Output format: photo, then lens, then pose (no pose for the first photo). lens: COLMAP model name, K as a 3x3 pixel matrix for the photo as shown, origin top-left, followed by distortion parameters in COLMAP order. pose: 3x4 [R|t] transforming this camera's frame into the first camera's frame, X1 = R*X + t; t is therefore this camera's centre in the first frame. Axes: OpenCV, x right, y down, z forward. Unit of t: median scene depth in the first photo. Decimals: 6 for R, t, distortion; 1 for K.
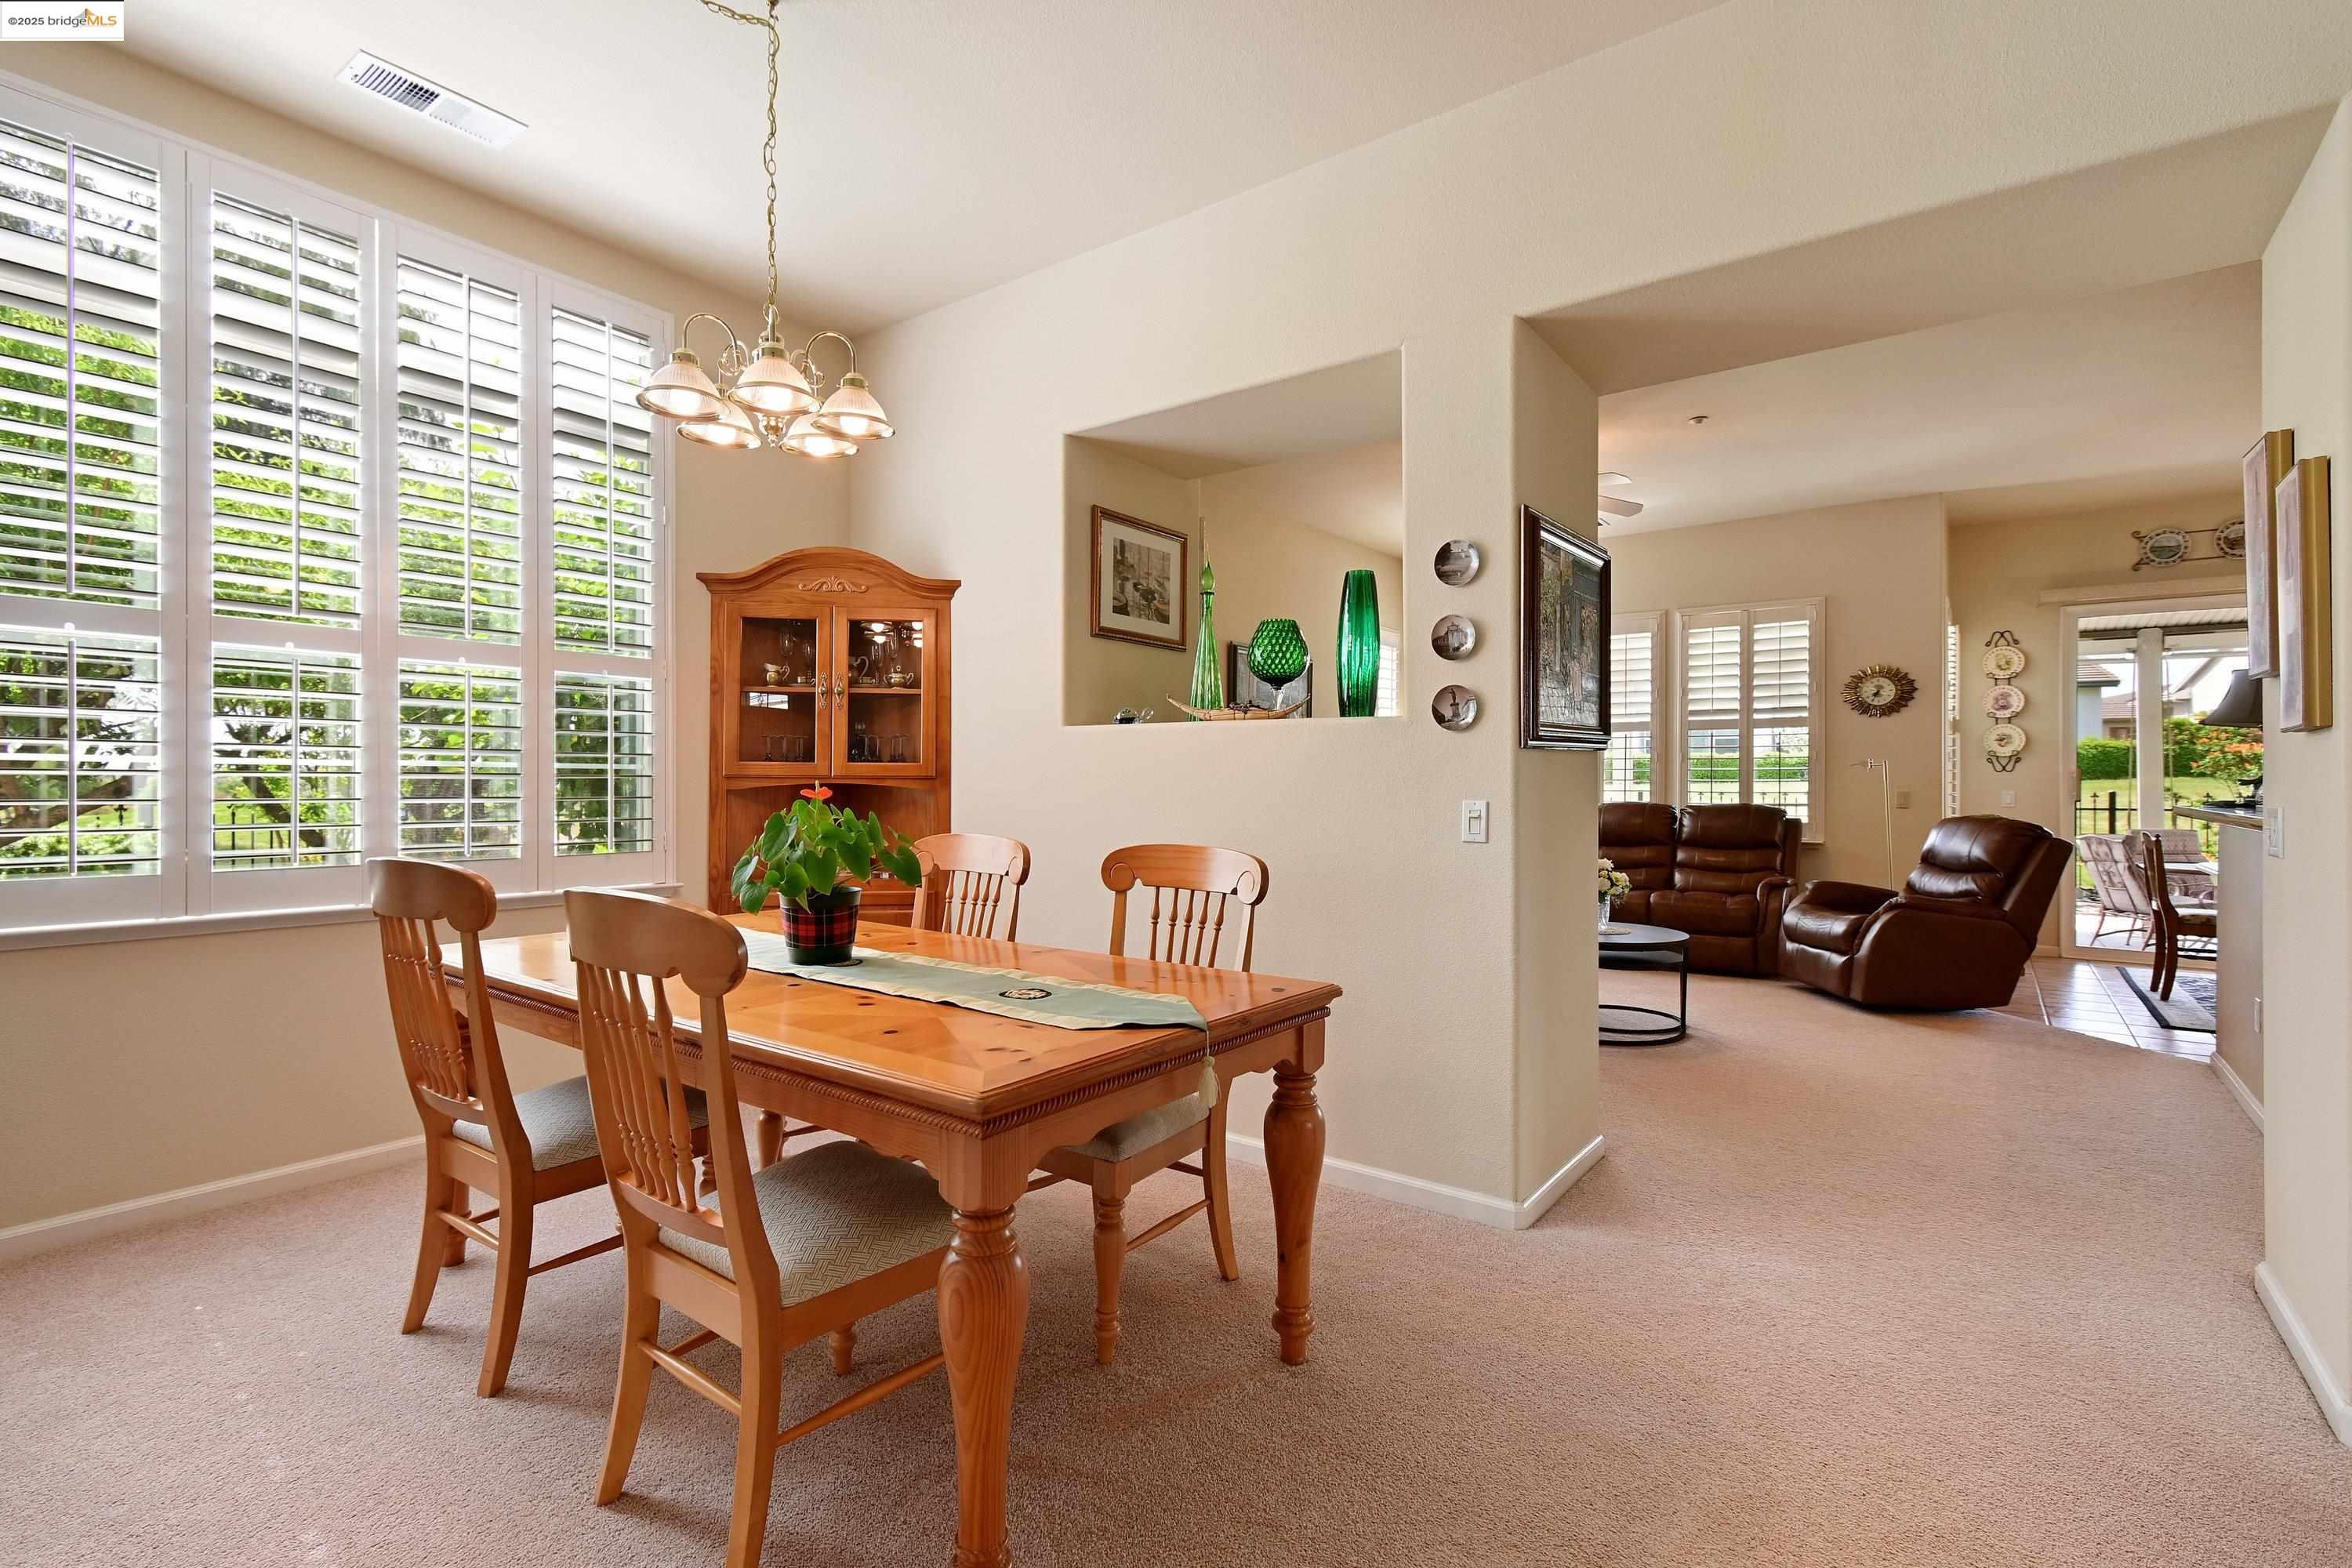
lens RADIAL K [[1072.3, 0, 1167.2], [0, 1072.3, 779.9], [0, 0, 1]] dist [0.001249, 0.000348]
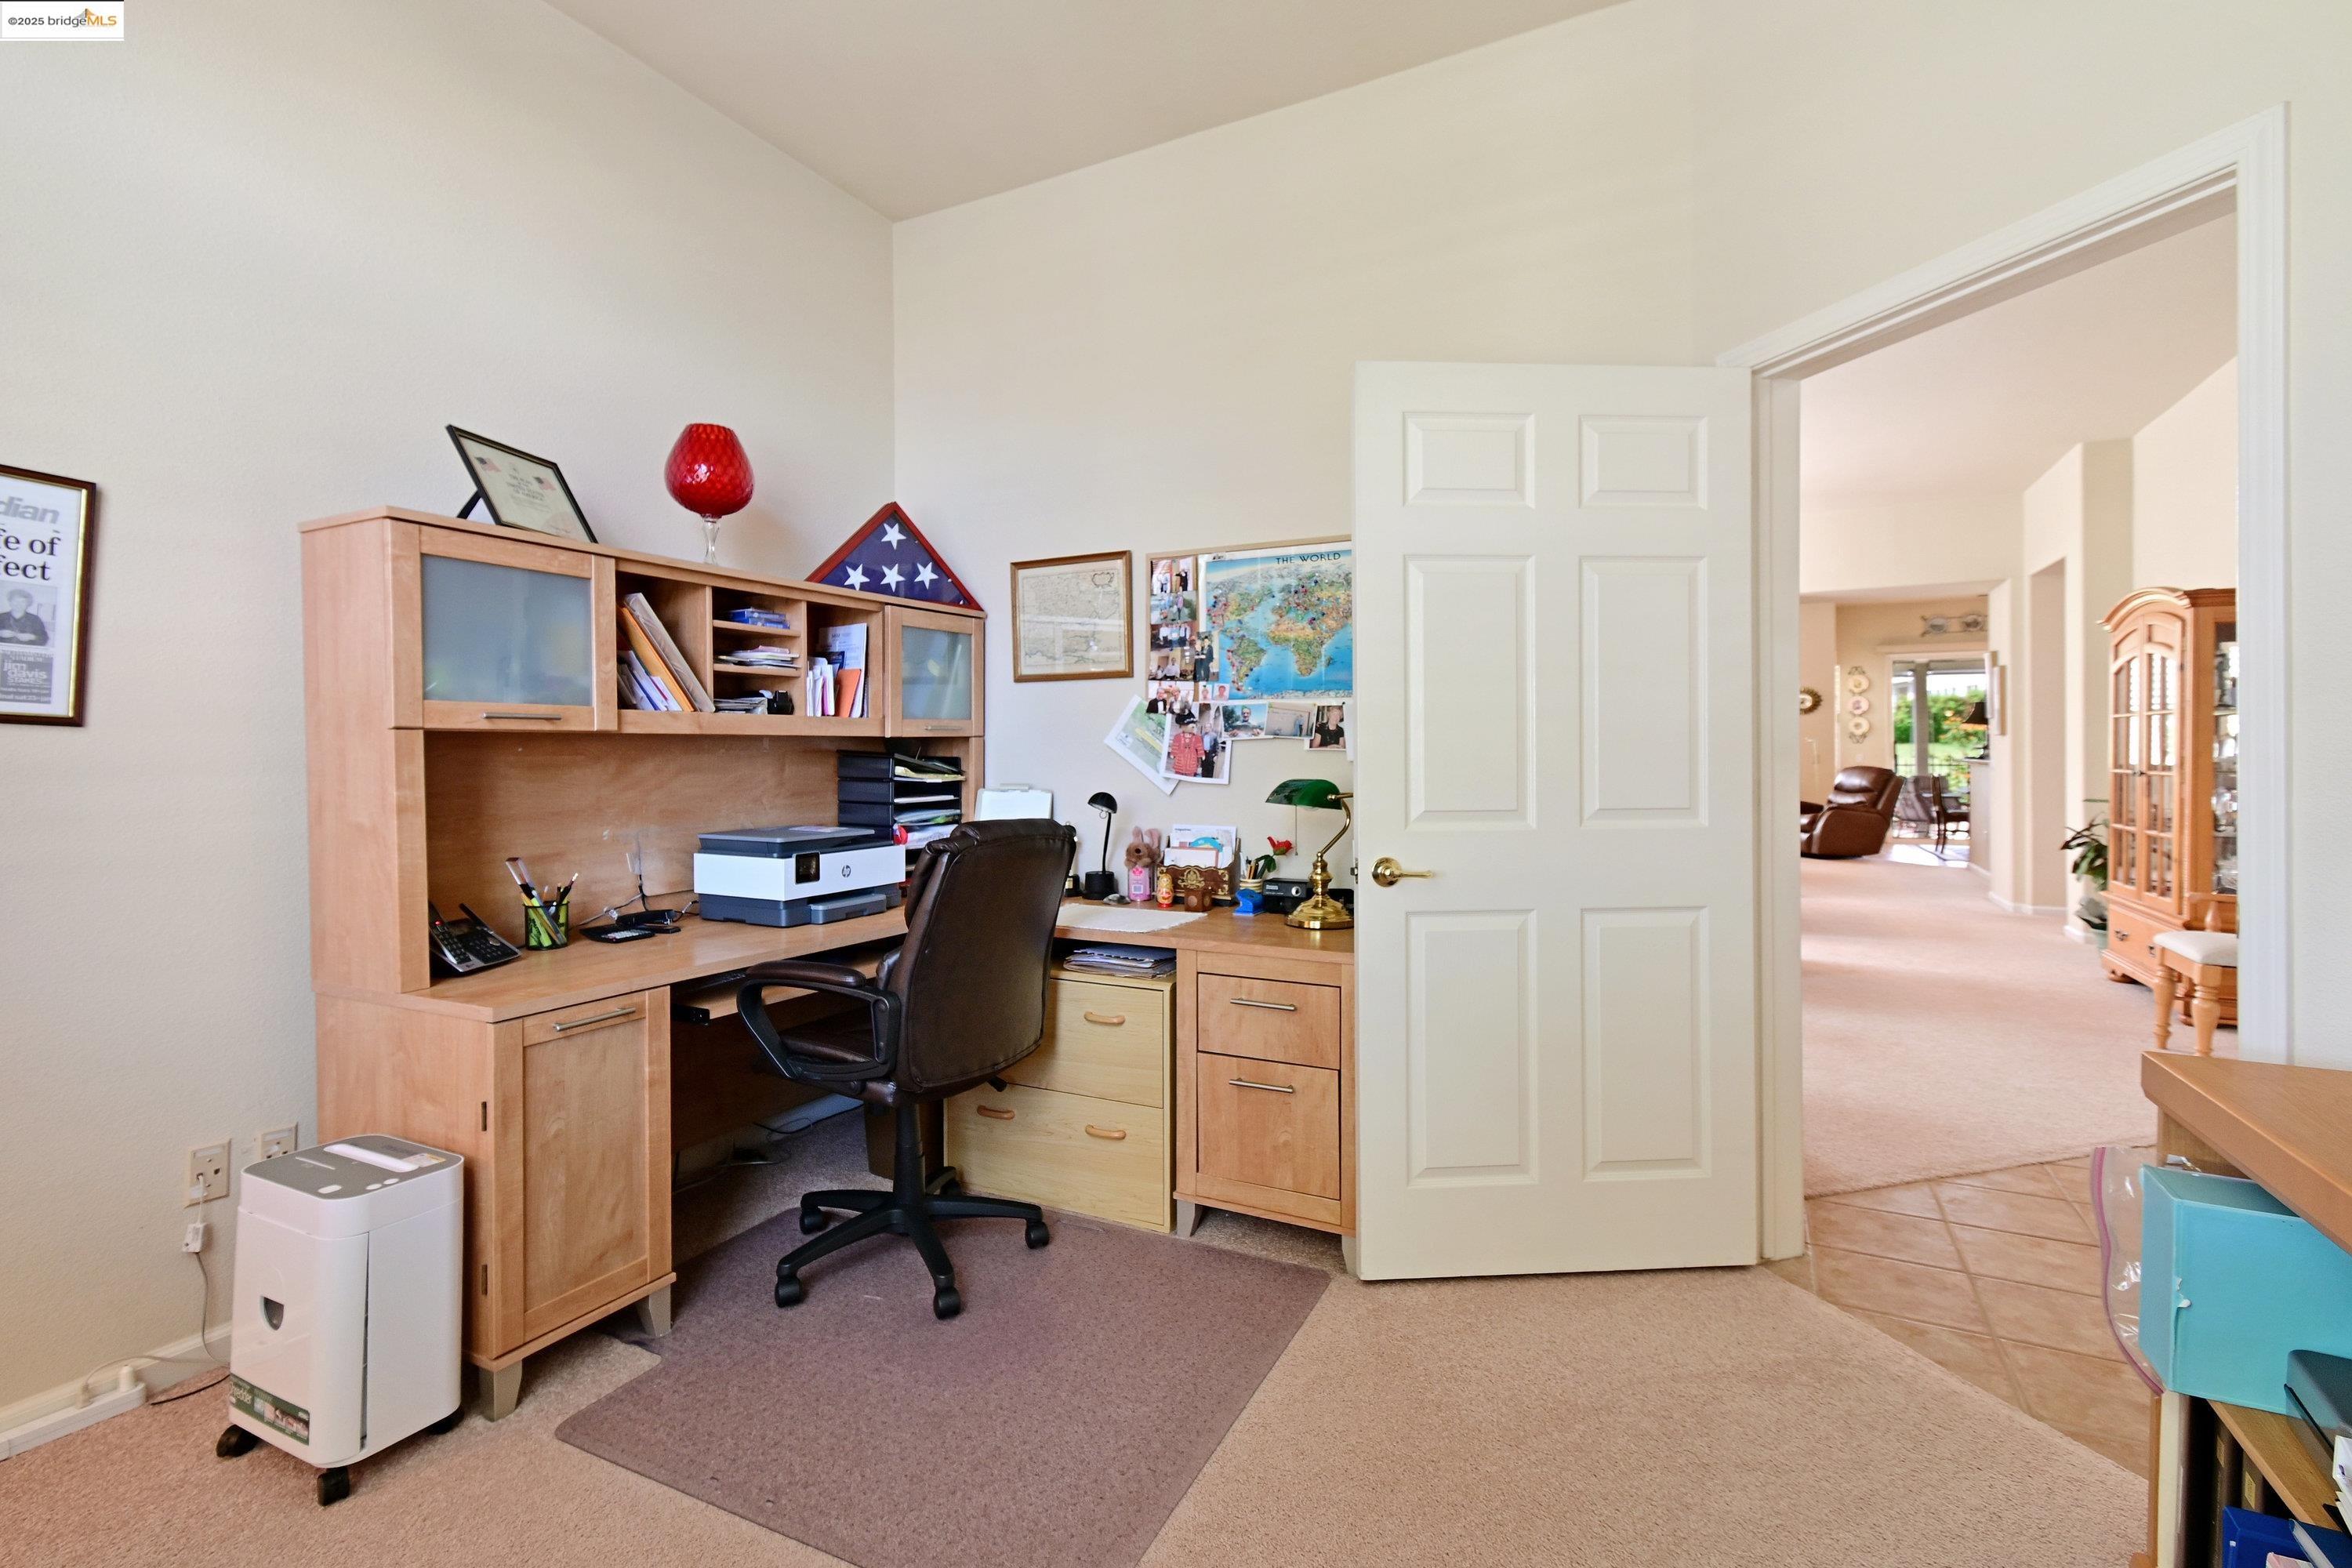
lens RADIAL K [[1072.3, 0, 1191.4], [0, 1072.3, 772.6], [0, 0, 1]] dist [0.001249, 0.000348]
pose [[0.985526, -0.012502, 0.169065, -0.836850], [0.009205, 0.999752, 0.020275, -0.007072], [-0.169276, -0.018425, 0.985396, -0.786542]]
